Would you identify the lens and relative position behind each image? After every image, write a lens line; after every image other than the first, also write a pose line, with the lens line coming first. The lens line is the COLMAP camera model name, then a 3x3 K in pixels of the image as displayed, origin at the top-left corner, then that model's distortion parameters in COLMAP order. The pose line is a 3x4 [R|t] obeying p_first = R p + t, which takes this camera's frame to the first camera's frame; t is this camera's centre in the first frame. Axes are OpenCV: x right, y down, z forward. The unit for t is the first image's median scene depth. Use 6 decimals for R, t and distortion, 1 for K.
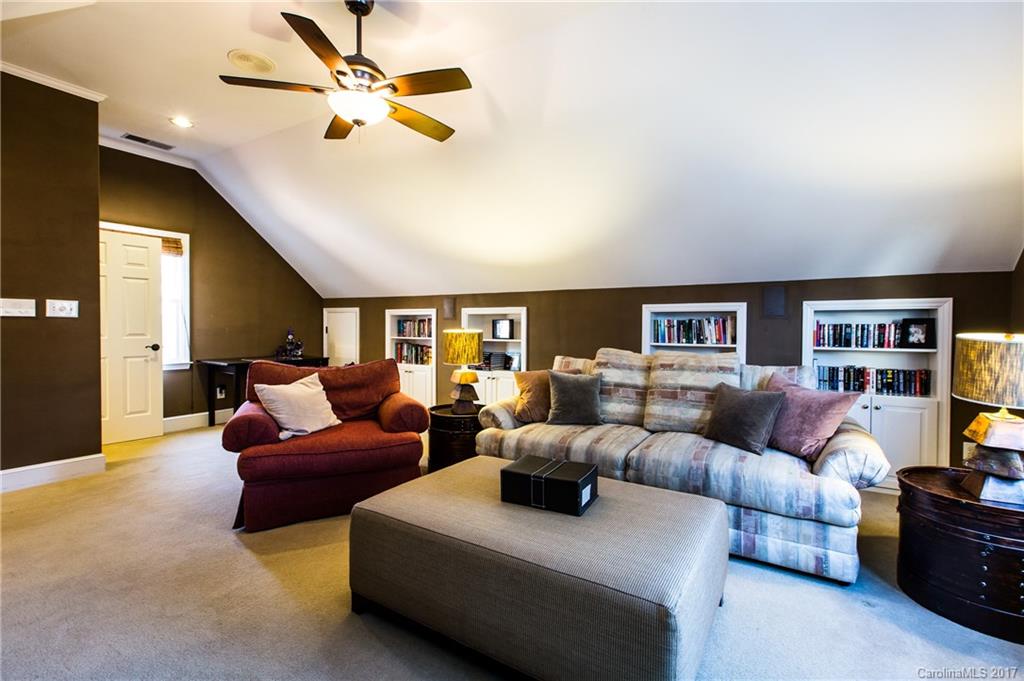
lens RADIAL K [[464.1, 0, 511.3], [0, 464.1, 337.7], [0, 0, 1]] dist [0.004201, 0.000556]
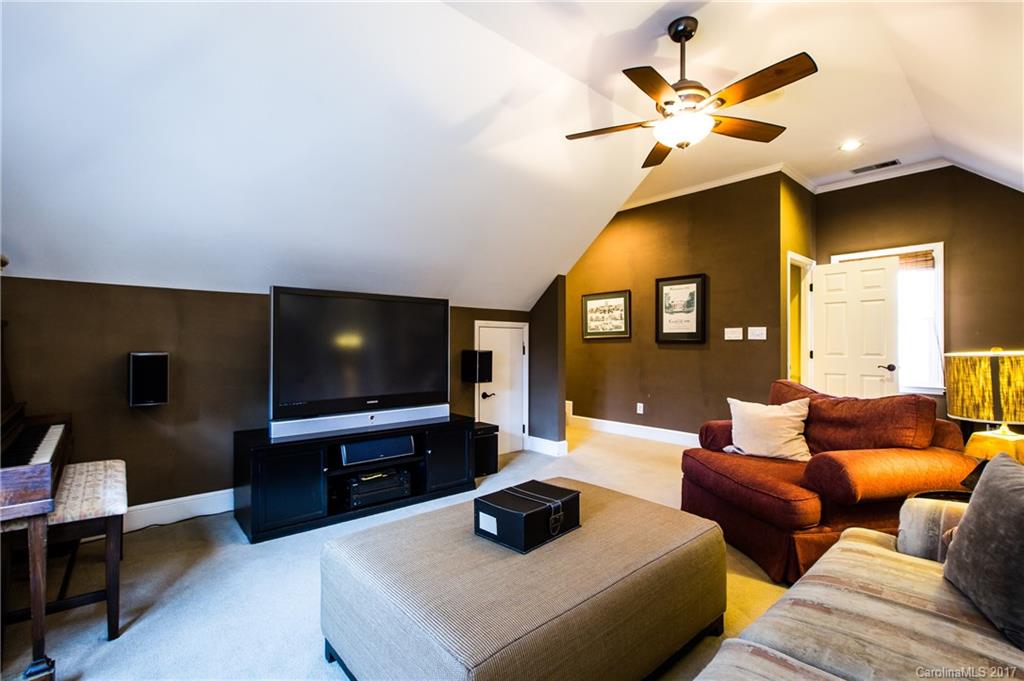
lens RADIAL K [[464.1, 0, 511.5], [0, 464.1, 341.9], [0, 0, 1]] dist [0.004201, 0.000556]
pose [[-0.266098, -0.011476, -0.963878, 0.413090], [-0.023334, 0.999713, -0.005461, -0.009865], [0.963664, 0.021038, -0.266289, 0.501972]]
